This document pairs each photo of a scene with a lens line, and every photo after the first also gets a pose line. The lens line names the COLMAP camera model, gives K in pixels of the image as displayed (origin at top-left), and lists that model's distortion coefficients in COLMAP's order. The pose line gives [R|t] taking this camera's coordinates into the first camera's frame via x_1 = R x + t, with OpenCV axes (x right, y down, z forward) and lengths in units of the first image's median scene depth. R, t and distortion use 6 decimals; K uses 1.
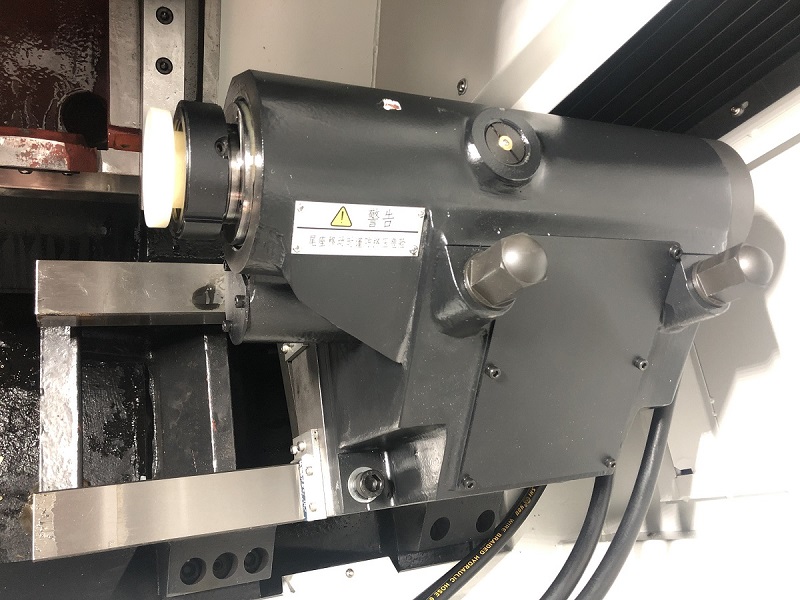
lens RADIAL K [[641.5, 0, 400.0], [0, 641.5, 300.0], [0, 0, 1]] dist [-0.000612, -0.003542]
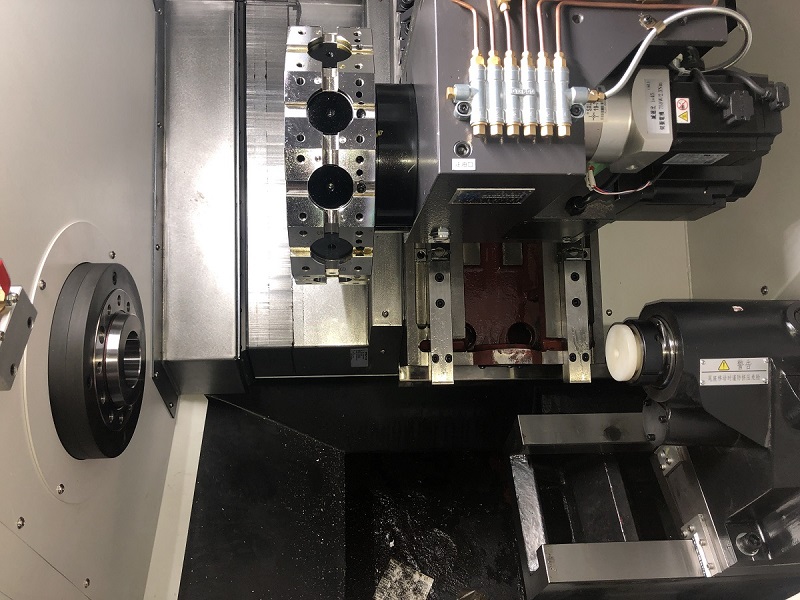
lens RADIAL K [[663.4, 0, 400.0], [0, 663.4, 300.0], [0, 0, 1]] dist [0.051568, 0.007653]
pose [[0.936689, -0.138190, -0.321742, -0.311854], [0.033608, 0.950071, -0.310219, 0.273882], [0.348547, 0.279765, 0.894565, -1.201092]]
